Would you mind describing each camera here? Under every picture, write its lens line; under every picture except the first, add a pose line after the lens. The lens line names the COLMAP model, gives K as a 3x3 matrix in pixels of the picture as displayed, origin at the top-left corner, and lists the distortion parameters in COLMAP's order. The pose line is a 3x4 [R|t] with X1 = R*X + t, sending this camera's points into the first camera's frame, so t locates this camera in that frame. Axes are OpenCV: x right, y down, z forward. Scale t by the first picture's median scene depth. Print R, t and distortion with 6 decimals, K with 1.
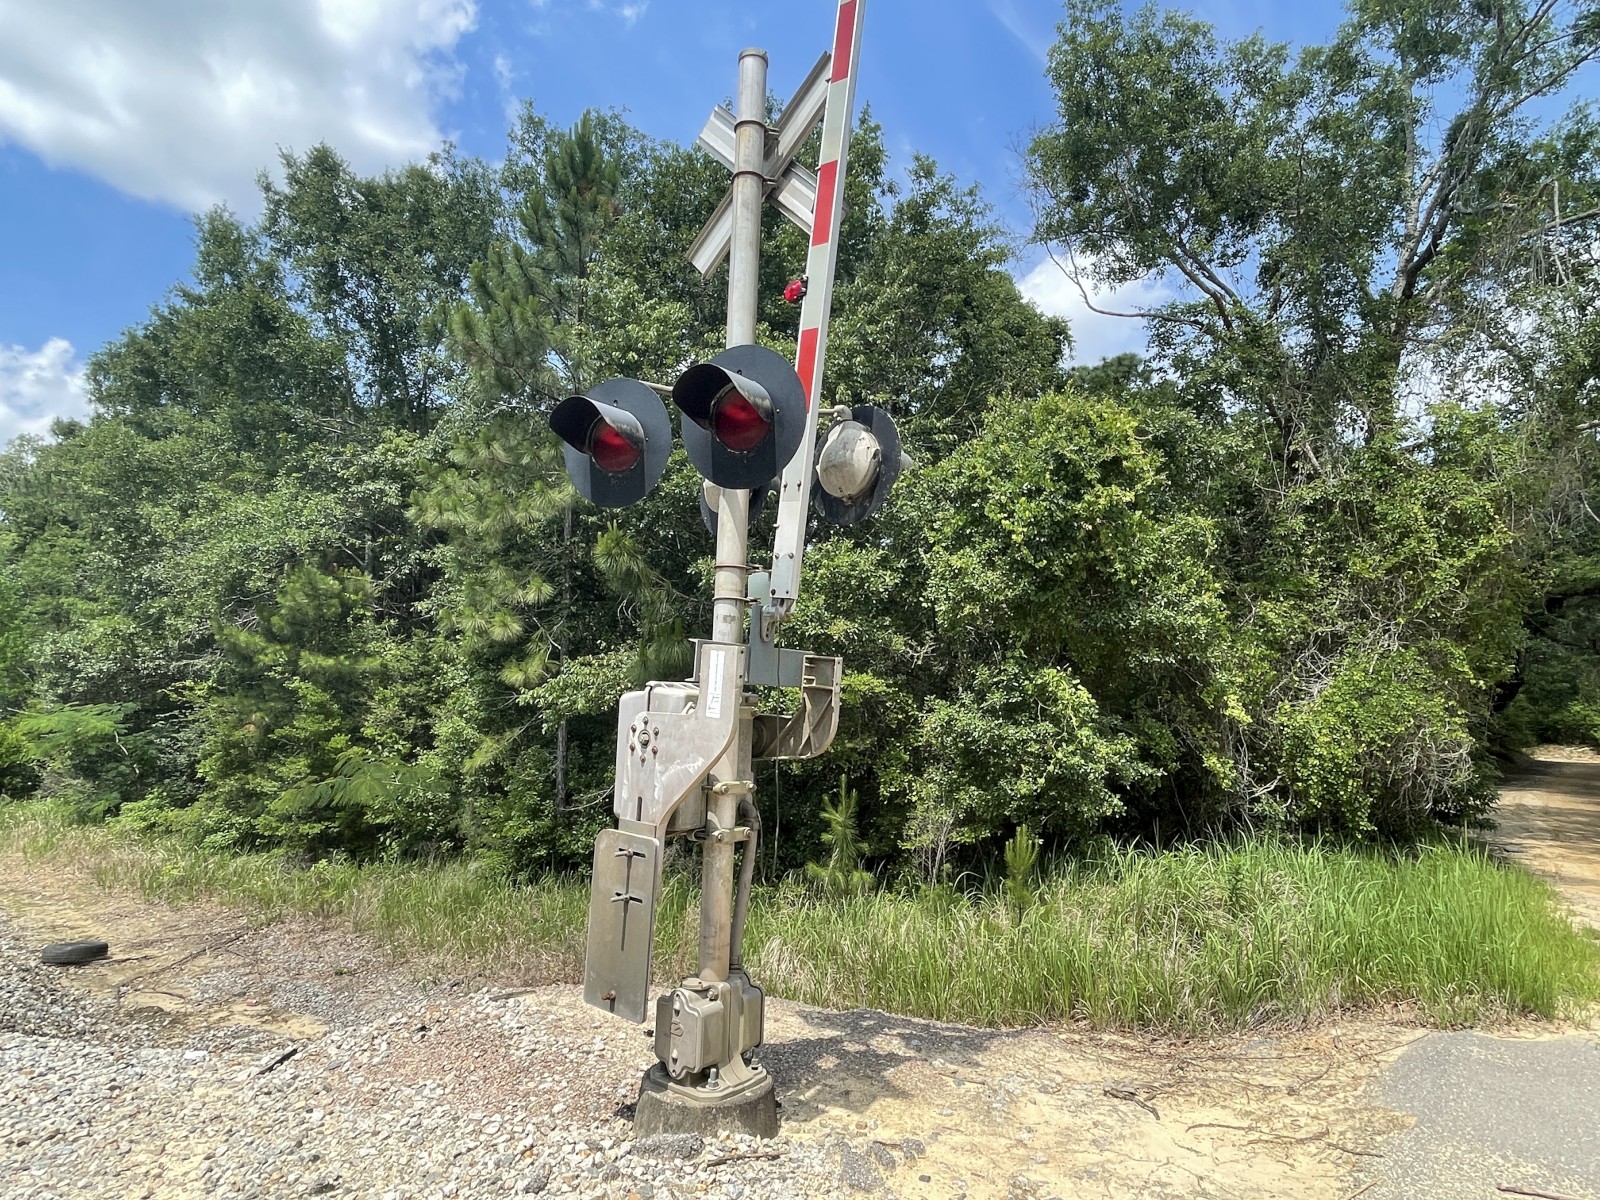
lens RADIAL K [[918.9, 0, 808.1], [0, 918.9, 595.1], [0, 0, 1]] dist [-0.004420, 0.001272]
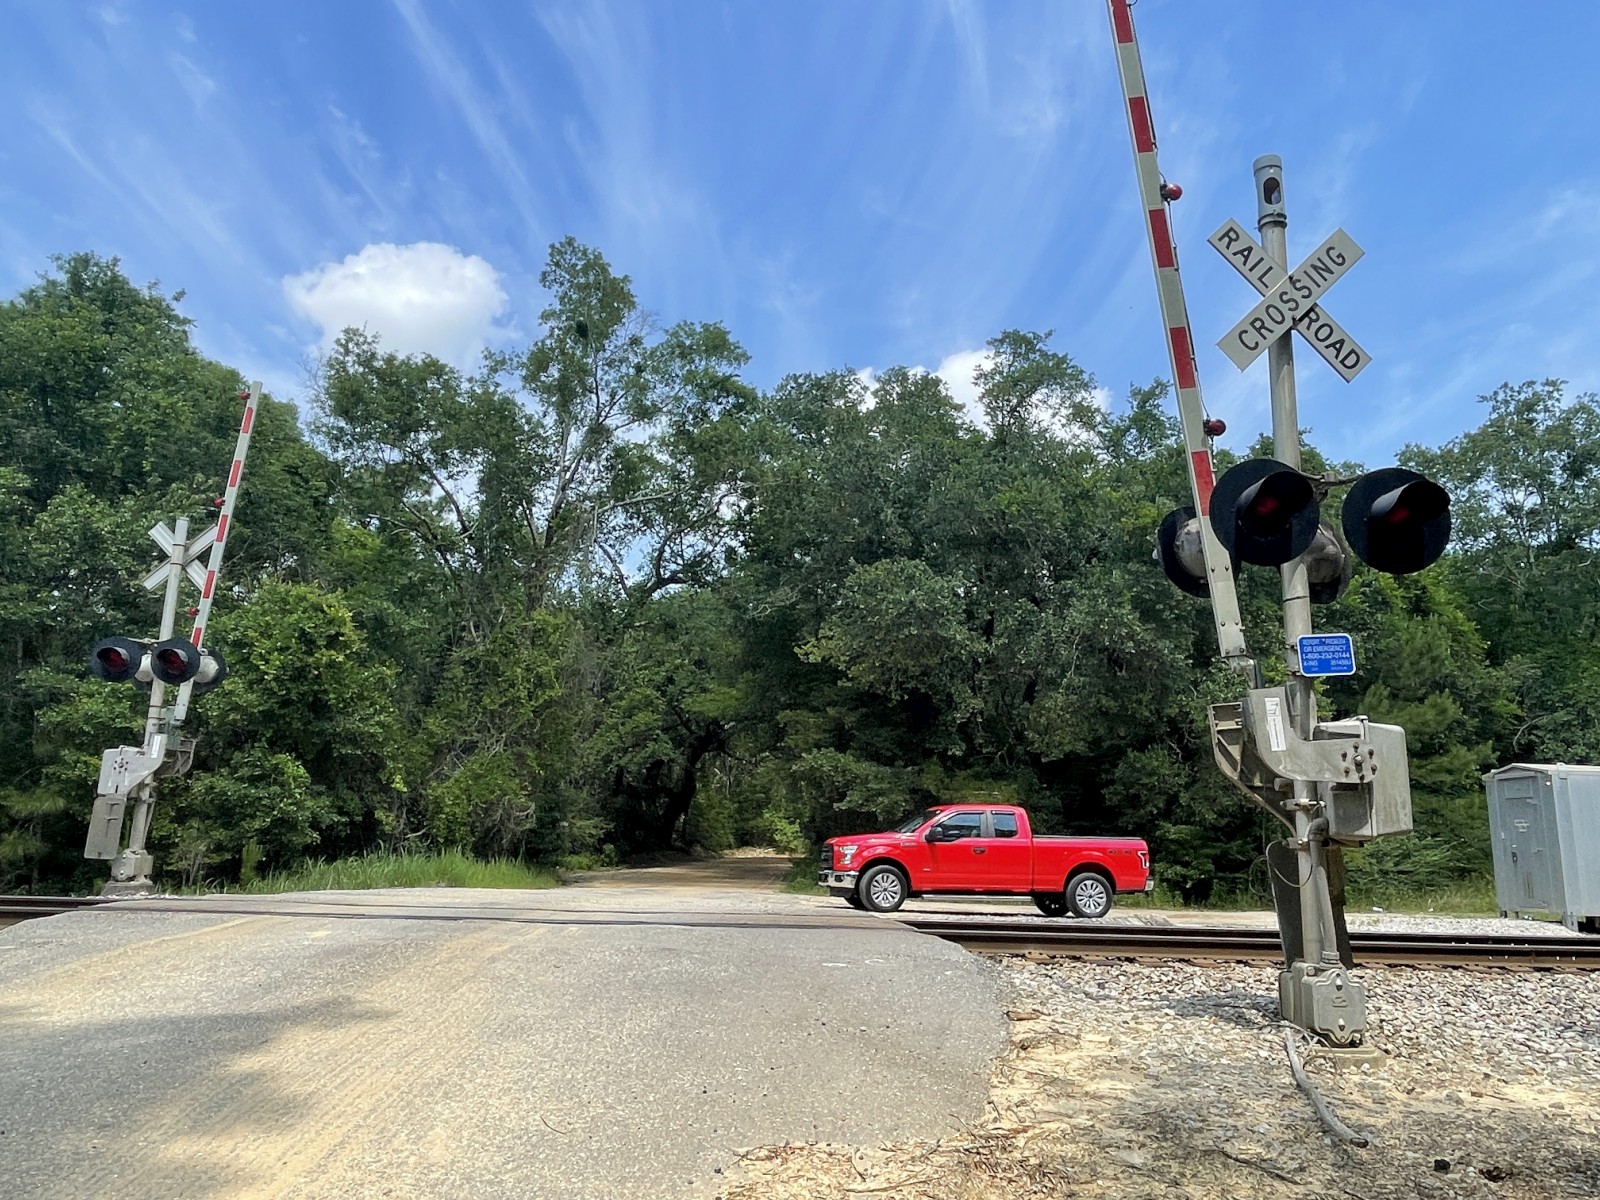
lens RADIAL K [[1147.7, 0, 801.9], [0, 1147.7, 602.2], [0, 0, 1]] dist [0.003213, -0.008724]
pose [[0.790077, 0.114515, 0.602216, -0.216309], [-0.070841, 0.992871, -0.095859, -0.048131], [-0.608900, 0.033074, 0.792557, -0.961593]]
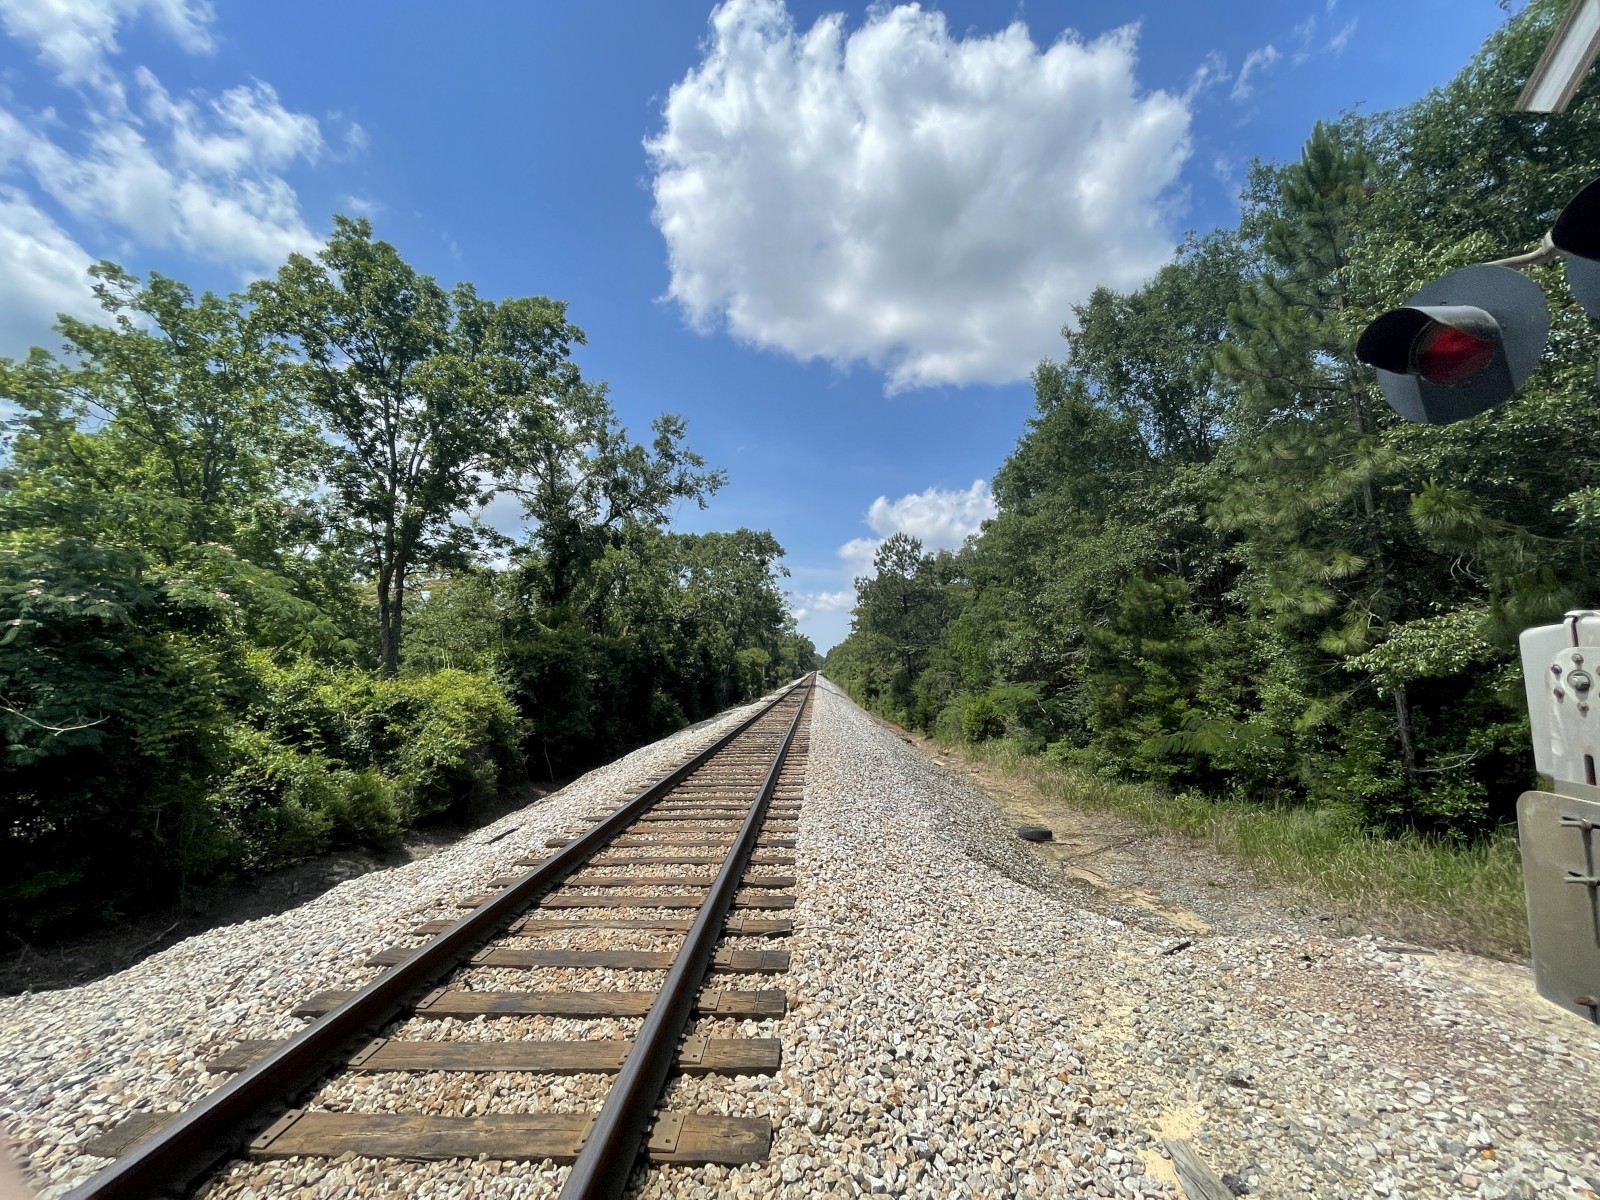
lens RADIAL K [[651.7, 0, 807.6], [0, 651.7, 595.2], [0, 0, 1]] dist [0.002128, -0.001454]
pose [[0.558032, -0.134368, -0.818868, -0.023837], [0.123744, 0.989244, -0.077998, 0.013057], [0.820541, -0.057805, 0.568657, 0.039122]]
